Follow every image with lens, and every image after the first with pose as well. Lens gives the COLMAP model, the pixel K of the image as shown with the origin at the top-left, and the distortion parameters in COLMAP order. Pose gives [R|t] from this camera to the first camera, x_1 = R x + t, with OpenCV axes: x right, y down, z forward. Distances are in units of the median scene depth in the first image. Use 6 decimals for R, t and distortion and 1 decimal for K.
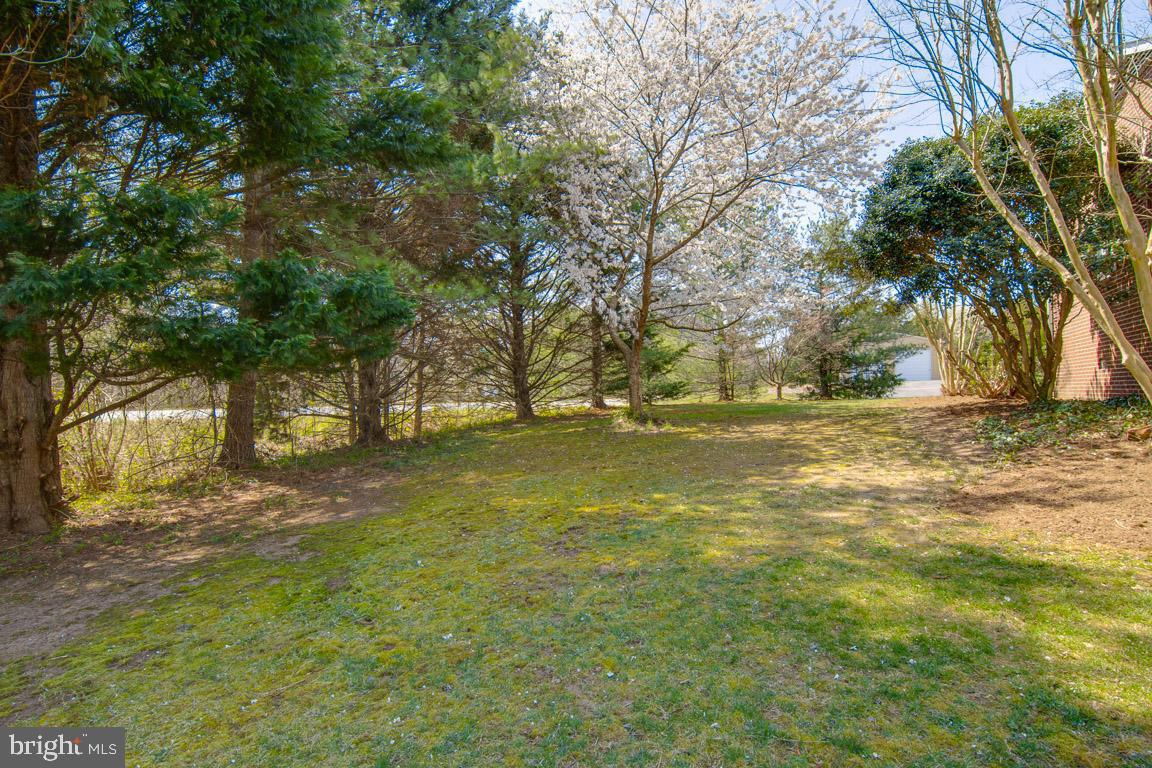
lens RADIAL K [[584.6, 0, 578.4], [0, 584.6, 381.7], [0, 0, 1]] dist [-0.011107, -0.003912]
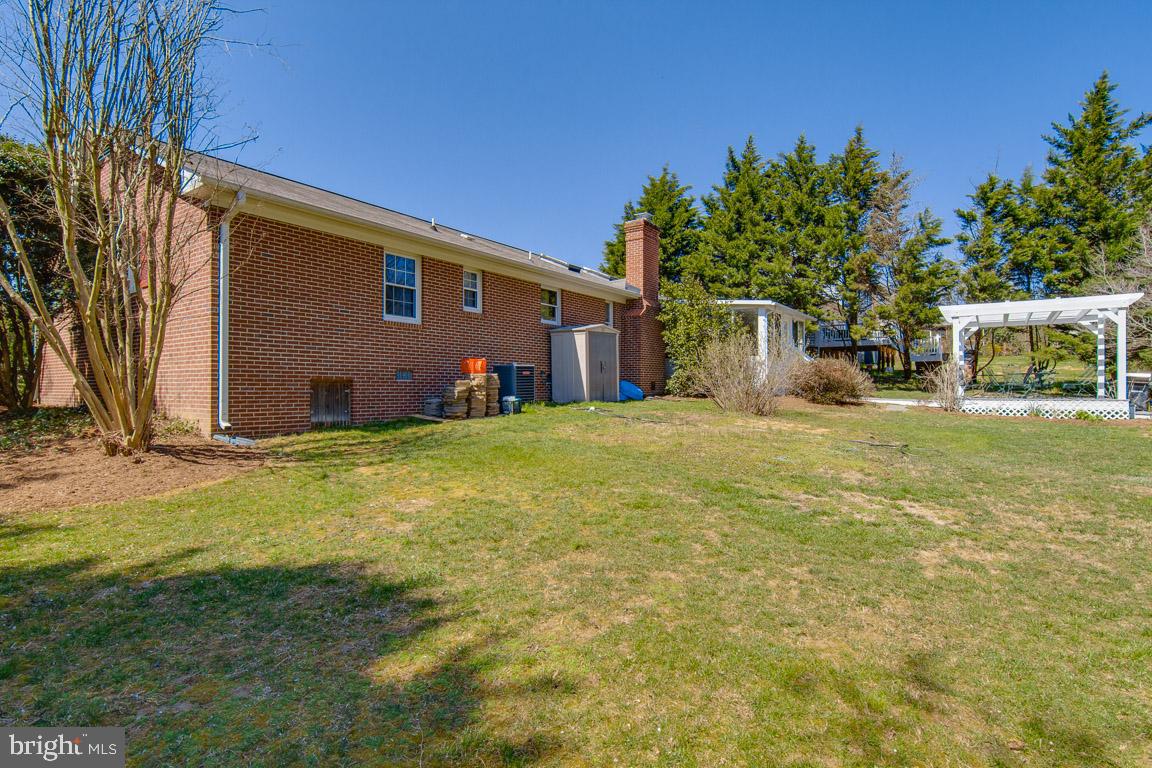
lens RADIAL K [[584.6, 0, 579.8], [0, 584.6, 383.9], [0, 0, 1]] dist [-0.011107, -0.003912]
pose [[0.144733, 0.014873, 0.989359, -0.256435], [-0.014919, 0.999806, -0.012847, -0.027032], [-0.989358, -0.012901, 0.144927, -0.392288]]
